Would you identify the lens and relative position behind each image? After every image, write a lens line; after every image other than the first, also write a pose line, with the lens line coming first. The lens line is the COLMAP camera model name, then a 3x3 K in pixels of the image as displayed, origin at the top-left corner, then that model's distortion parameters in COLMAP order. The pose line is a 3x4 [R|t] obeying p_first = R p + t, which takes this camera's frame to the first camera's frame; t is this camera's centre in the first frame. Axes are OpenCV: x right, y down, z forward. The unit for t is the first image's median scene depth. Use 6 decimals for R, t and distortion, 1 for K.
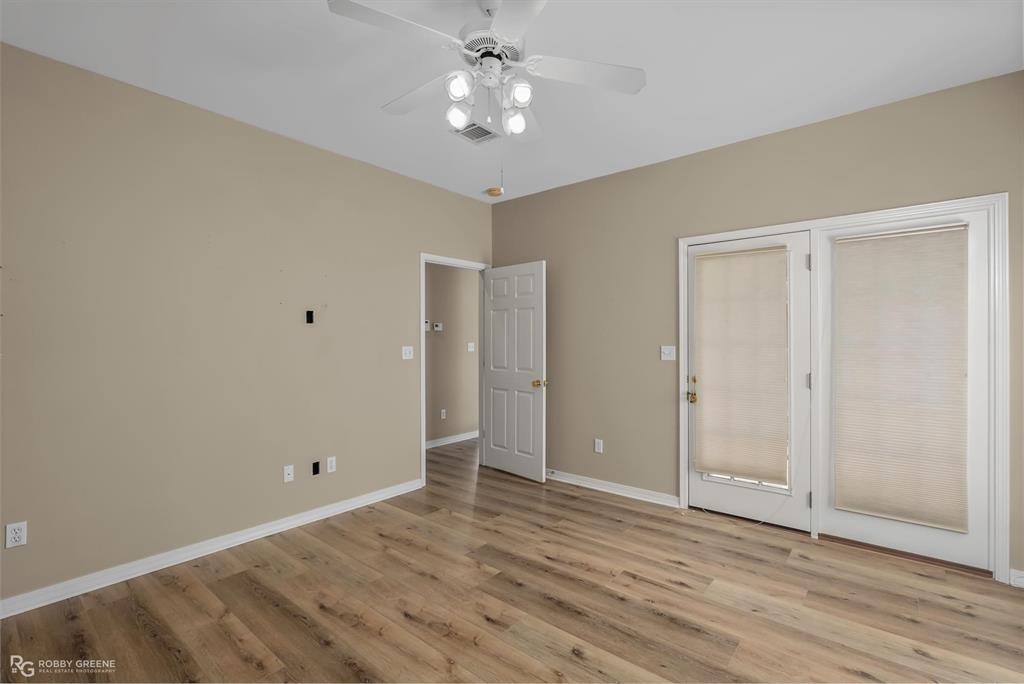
lens RADIAL K [[470.7, 0, 514.2], [0, 470.7, 335.9], [0, 0, 1]] dist [-0.004674, 0.000914]
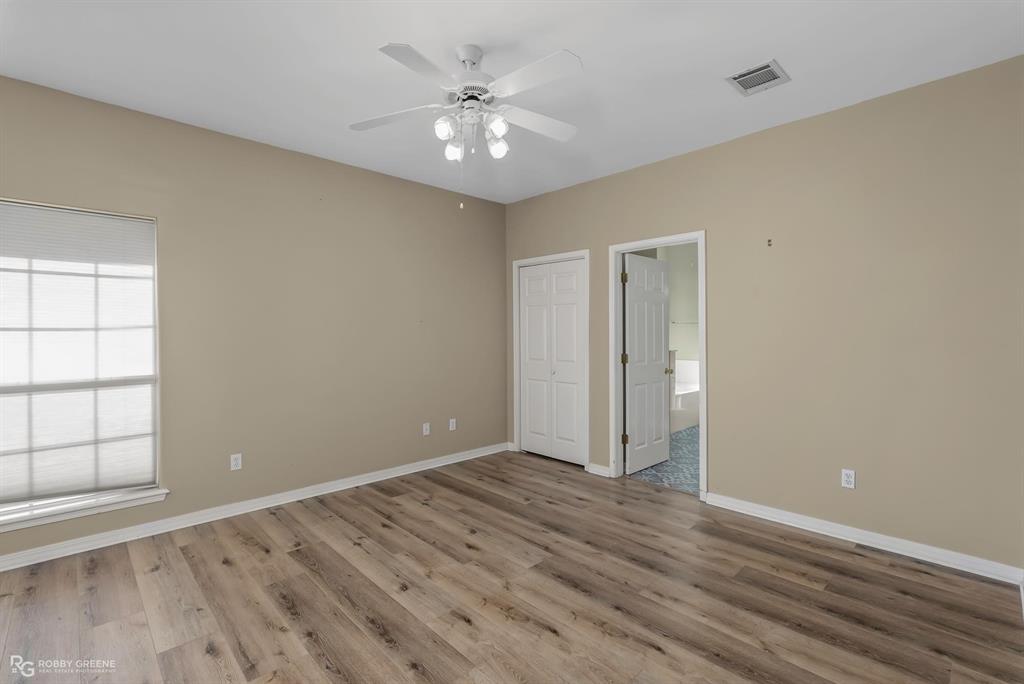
lens RADIAL K [[470.7, 0, 514.2], [0, 470.7, 335.9], [0, 0, 1]] dist [-0.004674, 0.000914]
pose [[-0.993856, 0.002478, 0.110655, -0.259062], [0.003096, 0.999981, 0.005417, 0.011072], [-0.110639, 0.005726, -0.993844, 1.960953]]
